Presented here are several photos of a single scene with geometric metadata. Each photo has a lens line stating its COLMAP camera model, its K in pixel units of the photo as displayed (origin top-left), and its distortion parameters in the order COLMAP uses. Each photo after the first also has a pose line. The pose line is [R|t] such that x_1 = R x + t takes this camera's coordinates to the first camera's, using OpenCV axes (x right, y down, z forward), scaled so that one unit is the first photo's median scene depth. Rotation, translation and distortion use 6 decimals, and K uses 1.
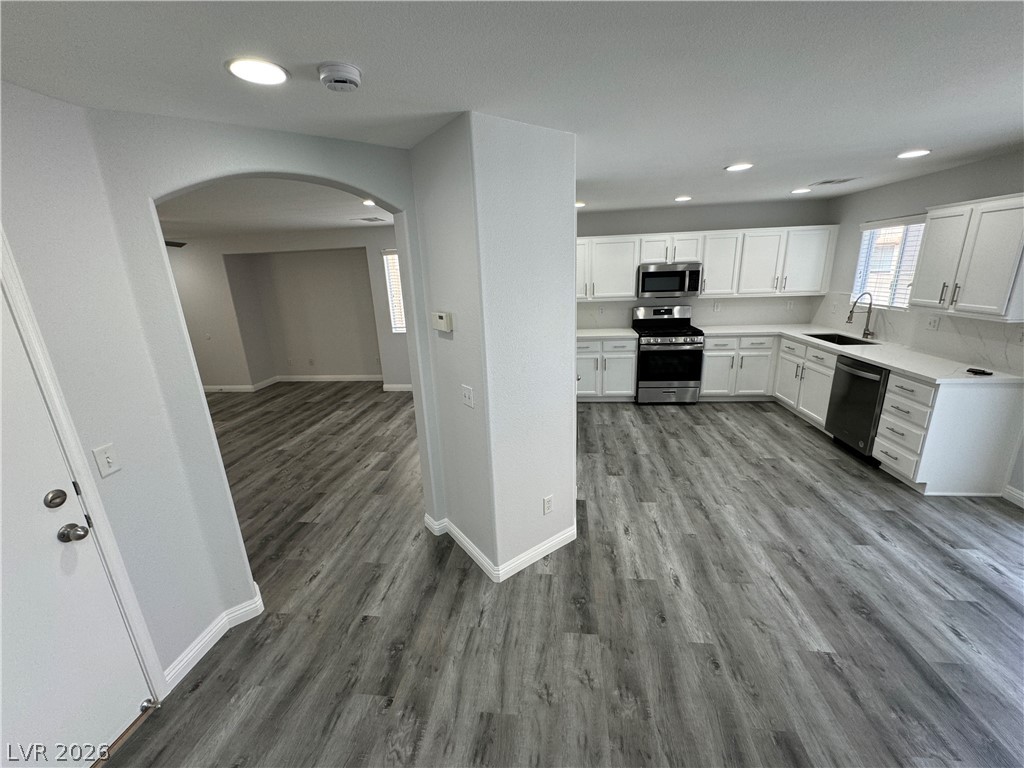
lens RADIAL K [[410.6, 0, 511.6], [0, 410.6, 384.9], [0, 0, 1]] dist [-0.000629, 0.000194]
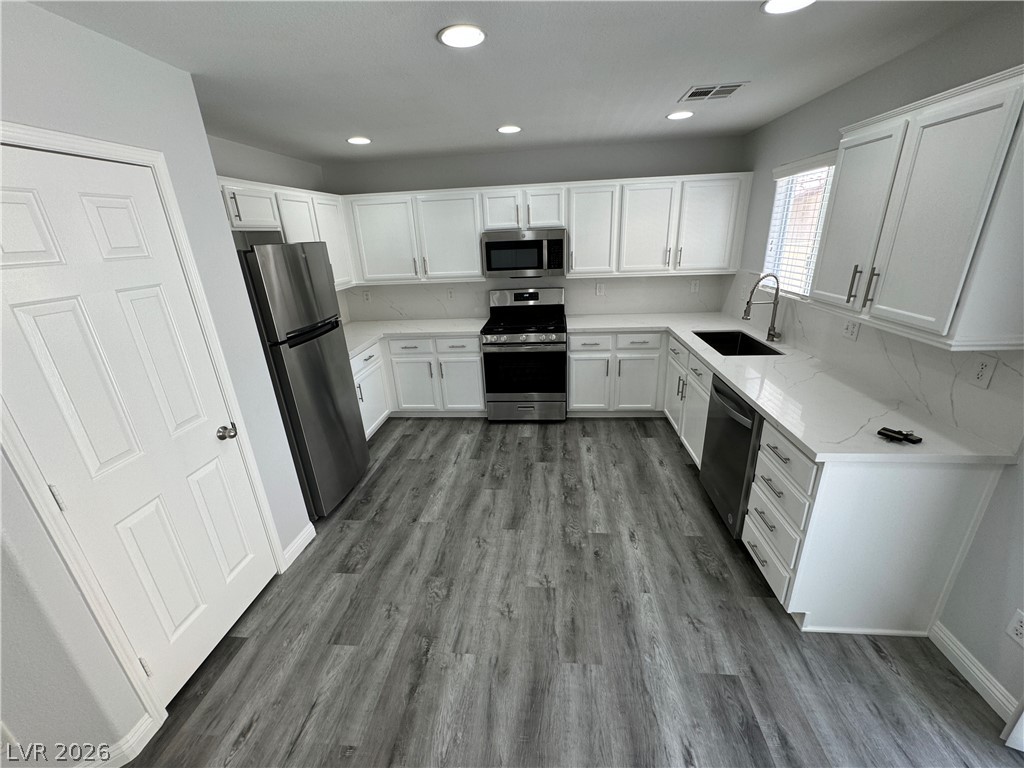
lens RADIAL K [[410.6, 0, 511.6], [0, 410.6, 384.9], [0, 0, 1]] dist [-0.000629, 0.000194]
pose [[0.999804, -0.009698, 0.017273, 0.418536], [0.008329, 0.996946, 0.077648, -0.097994], [-0.017973, -0.077489, 0.996831, 0.320038]]
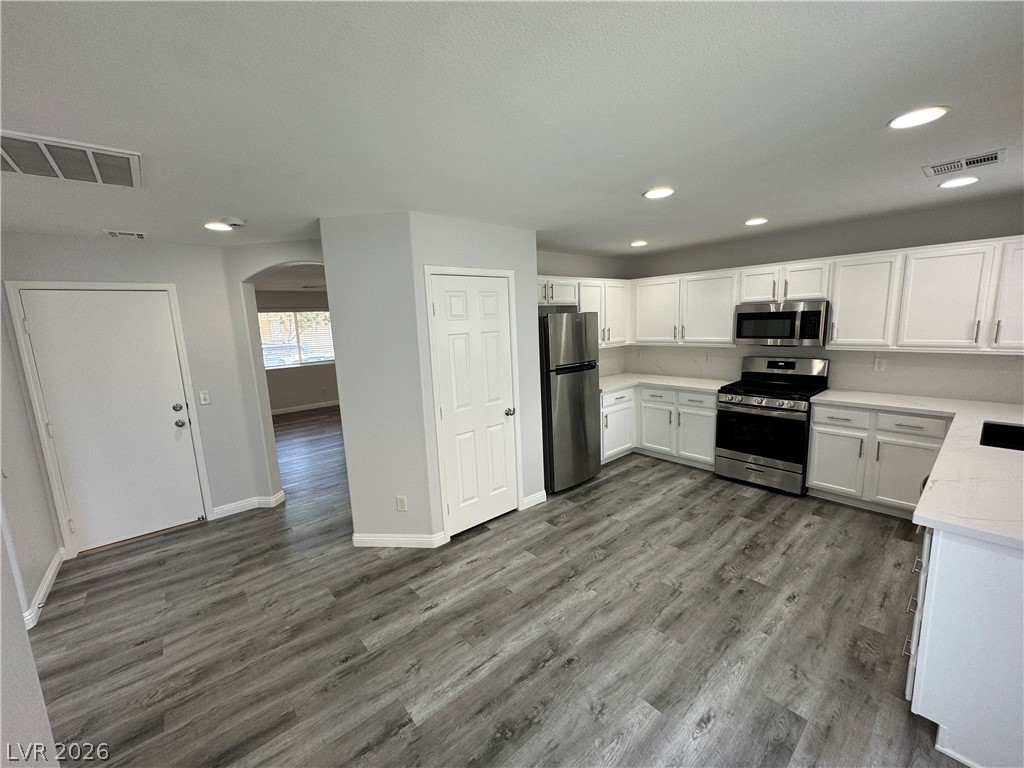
lens RADIAL K [[410.6, 0, 511.6], [0, 410.6, 384.9], [0, 0, 1]] dist [-0.000629, 0.000194]
pose [[0.734844, 0.117941, -0.667903, 0.654182], [-0.175769, 0.984237, -0.019585, -0.051825], [0.655065, 0.131788, 0.743991, 0.158299]]
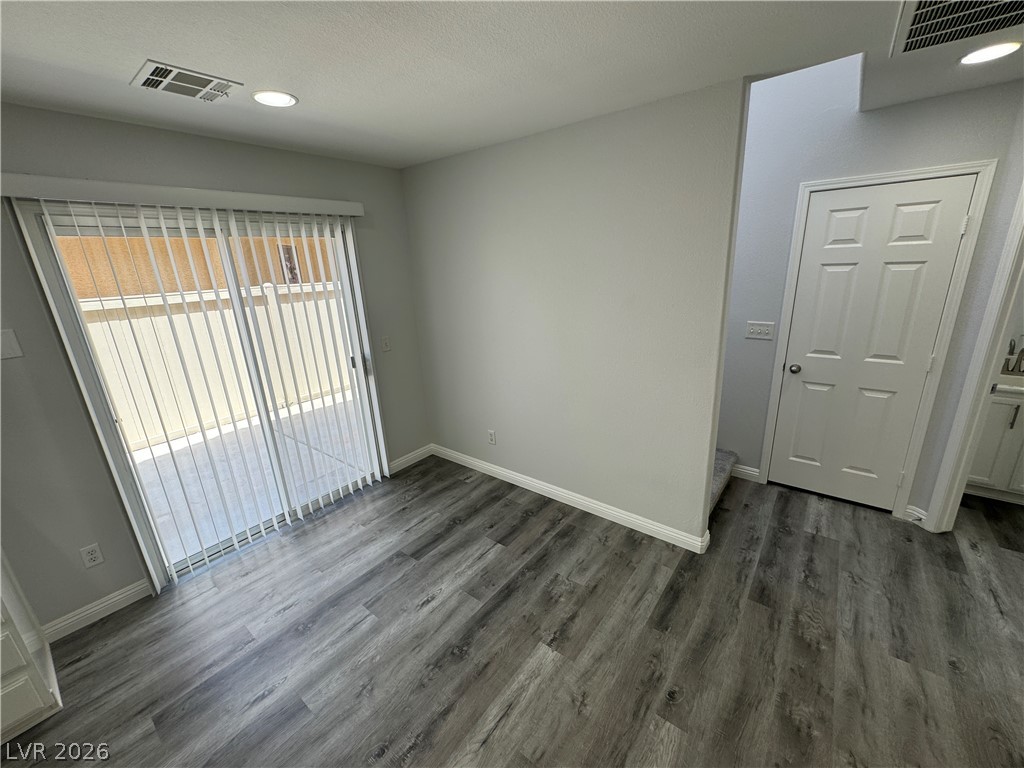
lens RADIAL K [[410.6, 0, 511.6], [0, 410.6, 384.9], [0, 0, 1]] dist [-0.000629, 0.000194]
pose [[-0.852118, -0.075363, 0.517895, 0.167861], [0.218426, 0.848056, 0.482795, -0.171841], [-0.475589, 0.524520, -0.706183, 0.629936]]
